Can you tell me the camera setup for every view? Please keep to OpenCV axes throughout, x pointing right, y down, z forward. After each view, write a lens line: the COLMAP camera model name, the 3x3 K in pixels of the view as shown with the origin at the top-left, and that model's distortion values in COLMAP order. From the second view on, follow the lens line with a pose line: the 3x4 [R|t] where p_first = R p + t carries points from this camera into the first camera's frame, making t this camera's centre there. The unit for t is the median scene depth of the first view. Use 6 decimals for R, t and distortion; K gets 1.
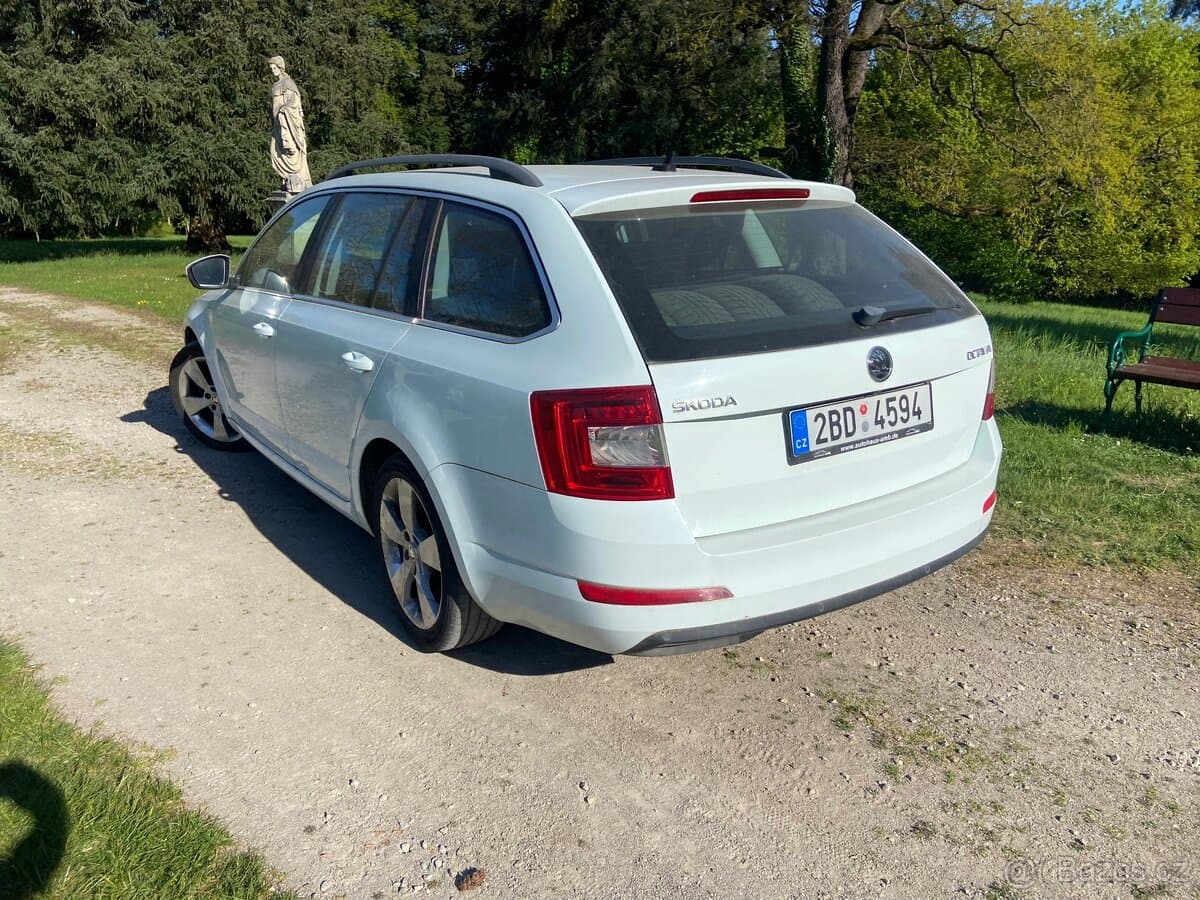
lens RADIAL K [[903.3, 0, 595.1], [0, 903.3, 455.3], [0, 0, 1]] dist [0.115278, -0.136291]
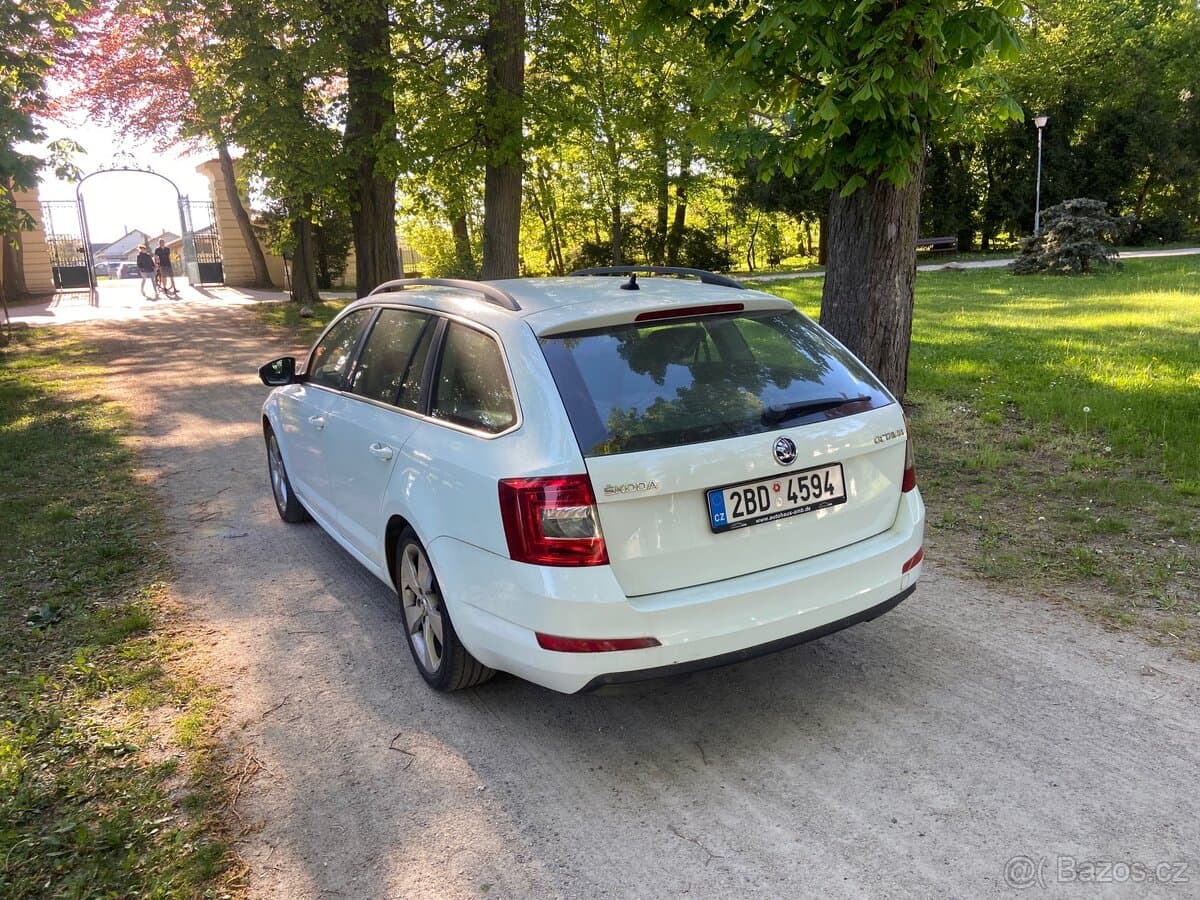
lens RADIAL K [[903.3, 0, 606.4], [0, 903.3, 446.7], [0, 0, 1]] dist [0.115278, -0.136291]
pose [[0.996037, -0.022796, -0.085964, 0.178075], [0.016526, 0.997198, -0.072959, -0.020927], [0.087386, 0.071249, 0.993623, -0.222005]]
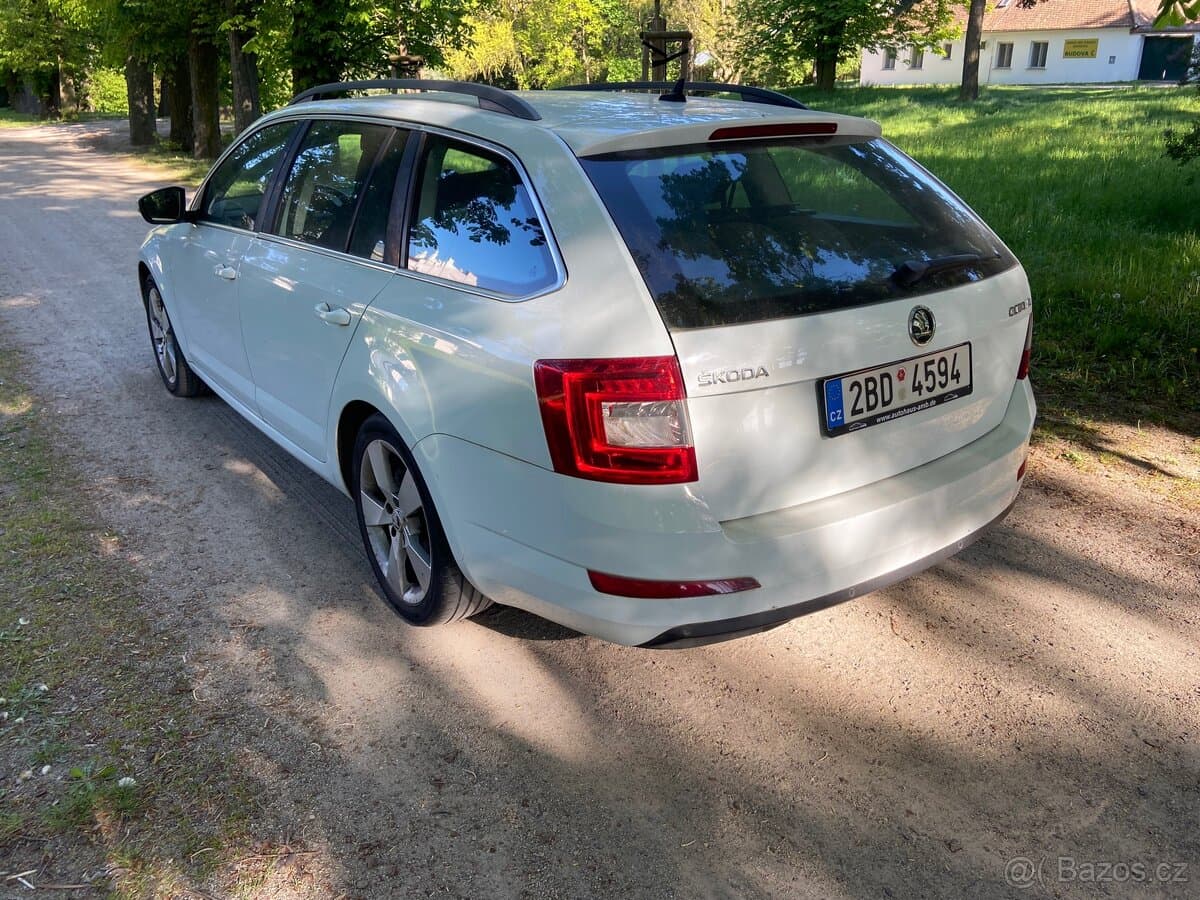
lens RADIAL K [[903.3, 0, 595.5], [0, 903.3, 437.0], [0, 0, 1]] dist [0.115278, -0.136291]
pose [[0.999428, -0.007301, 0.033012, -0.039769], [0.005155, 0.997895, 0.064648, -0.050197], [-0.033414, -0.064441, 0.997362, 0.104116]]
